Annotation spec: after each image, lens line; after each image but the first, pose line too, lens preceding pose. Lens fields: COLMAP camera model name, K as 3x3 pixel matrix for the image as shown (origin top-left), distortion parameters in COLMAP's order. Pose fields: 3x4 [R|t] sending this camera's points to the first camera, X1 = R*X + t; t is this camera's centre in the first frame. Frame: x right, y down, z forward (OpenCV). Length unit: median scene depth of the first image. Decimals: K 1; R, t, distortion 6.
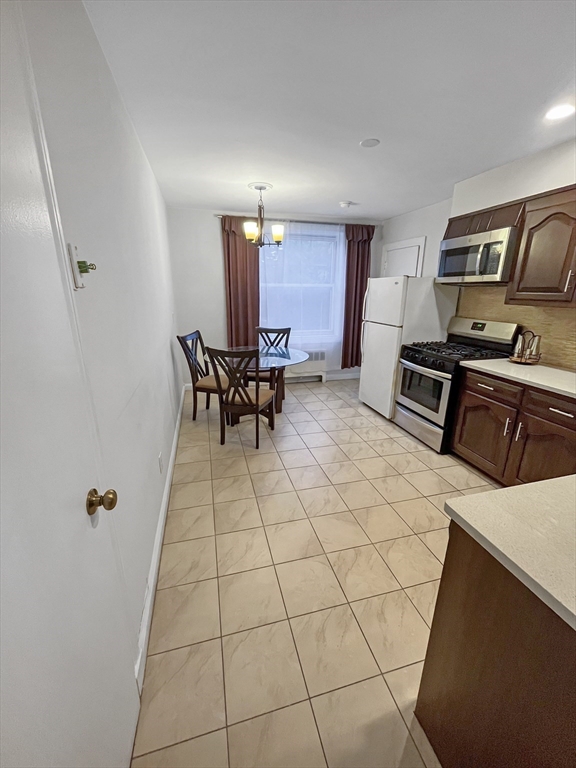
lens RADIAL K [[311.7, 0, 288.0], [0, 311.7, 384.0], [0, 0, 1]] dist [-0.000778, -0.000138]
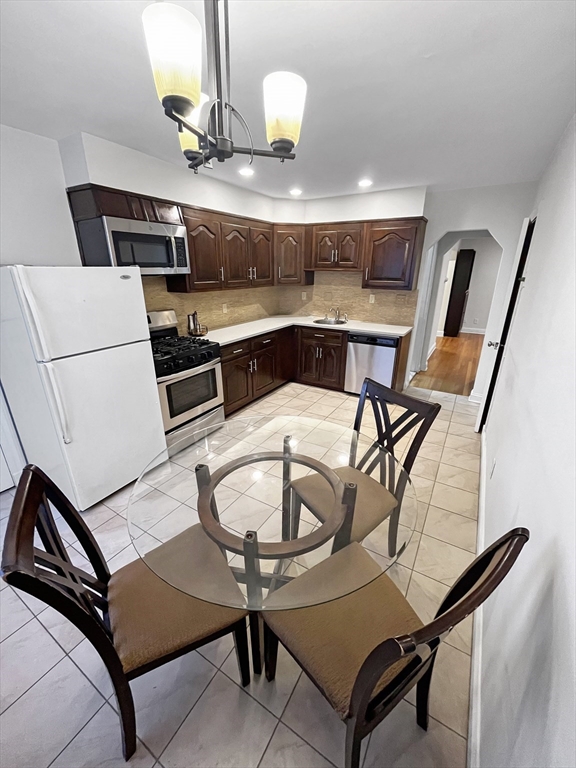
lens RADIAL K [[311.7, 0, 288.0], [0, 311.7, 384.0], [0, 0, 1]] dist [-0.000778, -0.000138]
pose [[-0.693258, -0.262219, 0.671294, -0.415676], [0.199109, 0.825519, 0.528086, -0.471660], [-0.692639, 0.499760, -0.520087, 1.381014]]
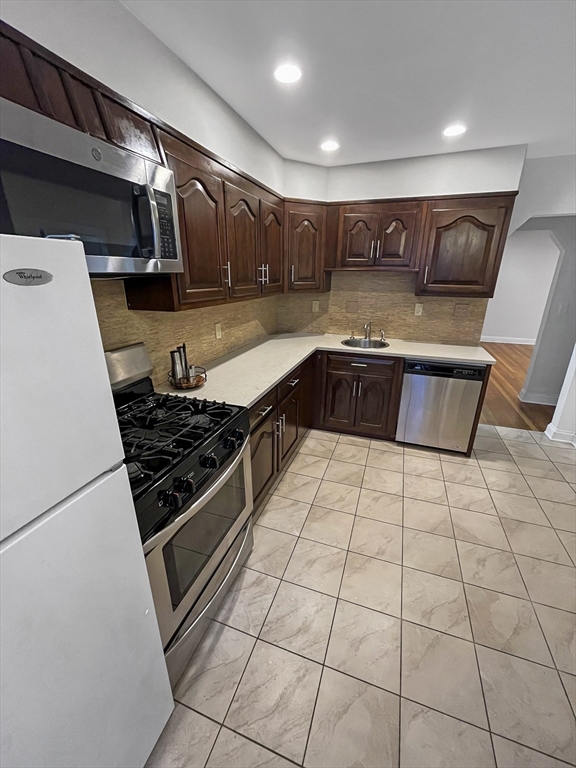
lens RADIAL K [[311.7, 0, 288.0], [0, 311.7, 384.0], [0, 0, 1]] dist [-0.000778, -0.000138]
pose [[-0.822667, -0.201805, 0.531502, 0.157210], [0.154055, 0.820775, 0.550086, -0.395433], [-0.547254, 0.534418, -0.644136, 1.211514]]
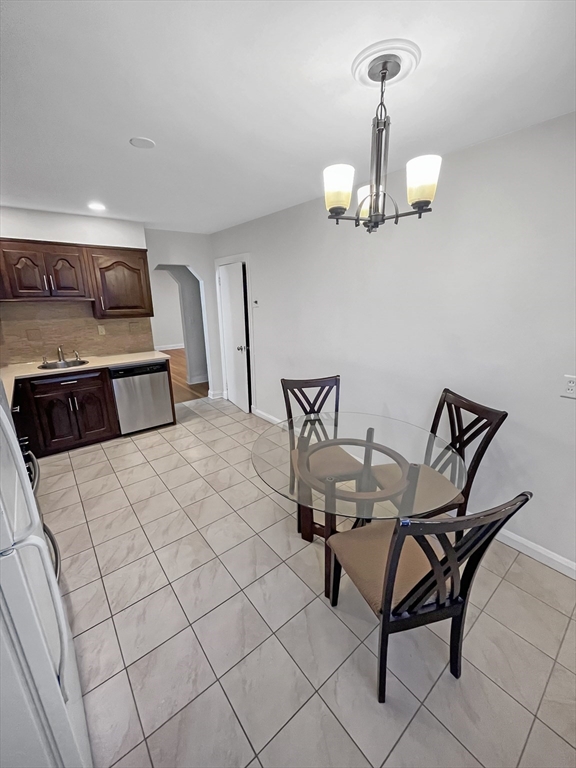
lens RADIAL K [[311.7, 0, 288.0], [0, 311.7, 384.0], [0, 0, 1]] dist [-0.000778, -0.000138]
pose [[-0.913960, 0.112696, -0.389841, 0.228398], [-0.116418, 0.847468, 0.517924, -0.531679], [0.388746, 0.518747, -0.761432, 1.576881]]
